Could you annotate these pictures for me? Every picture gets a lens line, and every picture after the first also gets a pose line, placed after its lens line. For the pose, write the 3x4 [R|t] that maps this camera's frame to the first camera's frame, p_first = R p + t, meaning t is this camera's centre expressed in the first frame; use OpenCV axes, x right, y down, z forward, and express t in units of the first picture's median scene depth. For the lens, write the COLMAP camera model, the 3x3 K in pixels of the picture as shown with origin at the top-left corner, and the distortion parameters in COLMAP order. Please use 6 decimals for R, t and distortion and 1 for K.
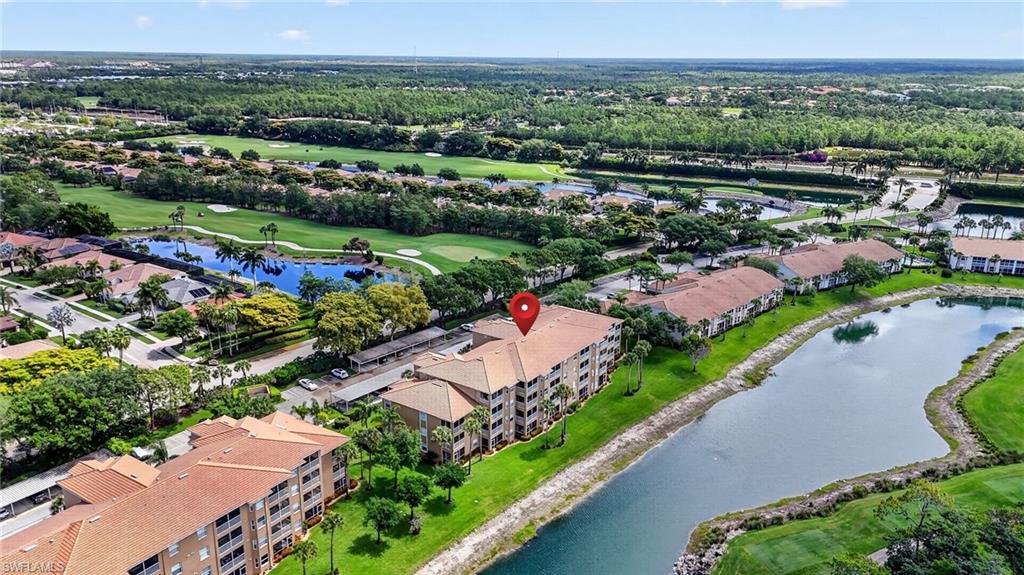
lens RADIAL K [[752.5, 0, 512.0], [0, 752.5, 287.5], [0, 0, 1]] dist [0.105588, -0.116705]
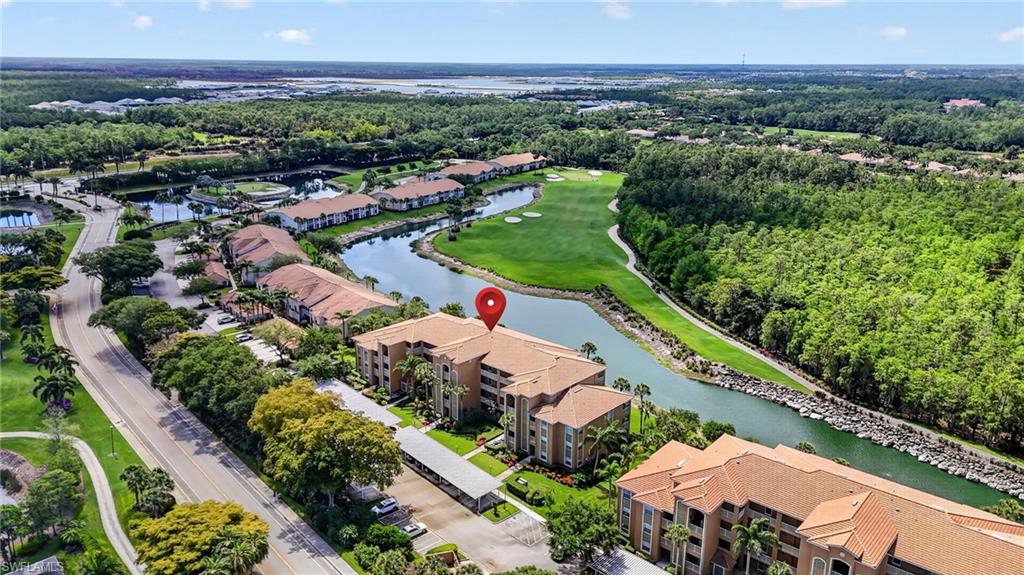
lens RADIAL K [[752.5, 0, 512.0], [0, 752.5, 287.5], [0, 0, 1]] dist [0.105588, -0.116705]
pose [[0.119208, -0.292832, 0.948704, -0.522055], [0.287606, 0.924735, 0.249295, -0.139509], [-0.950301, 0.243135, 0.194456, 0.440283]]
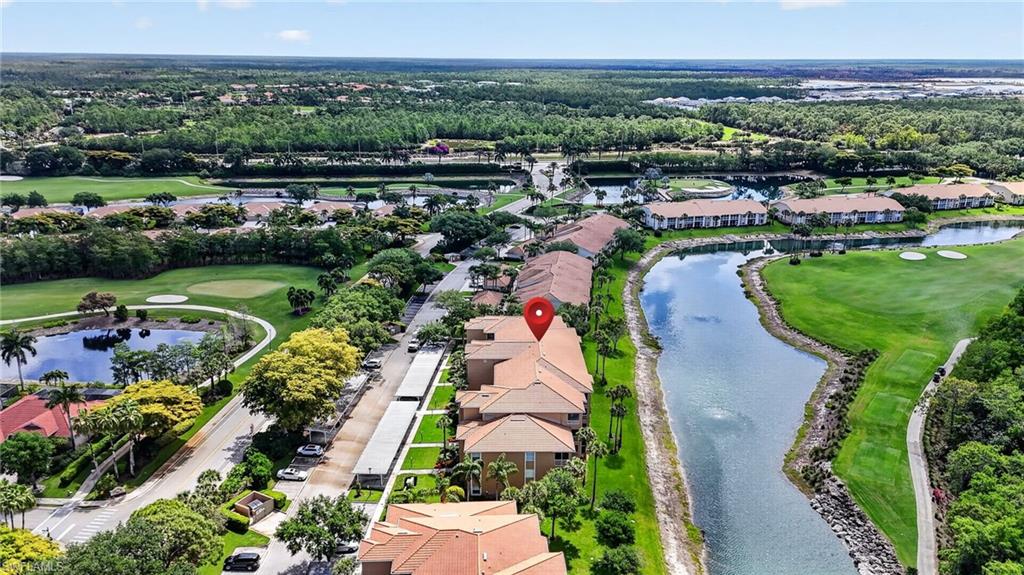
lens RADIAL K [[752.5, 0, 512.0], [0, 752.5, 287.5], [0, 0, 1]] dist [0.105588, -0.116705]
pose [[0.802980, -0.177070, 0.569096, -0.304942], [0.174955, 0.982811, 0.058937, -0.042559], [-0.569750, 0.052241, 0.820156, 0.128828]]
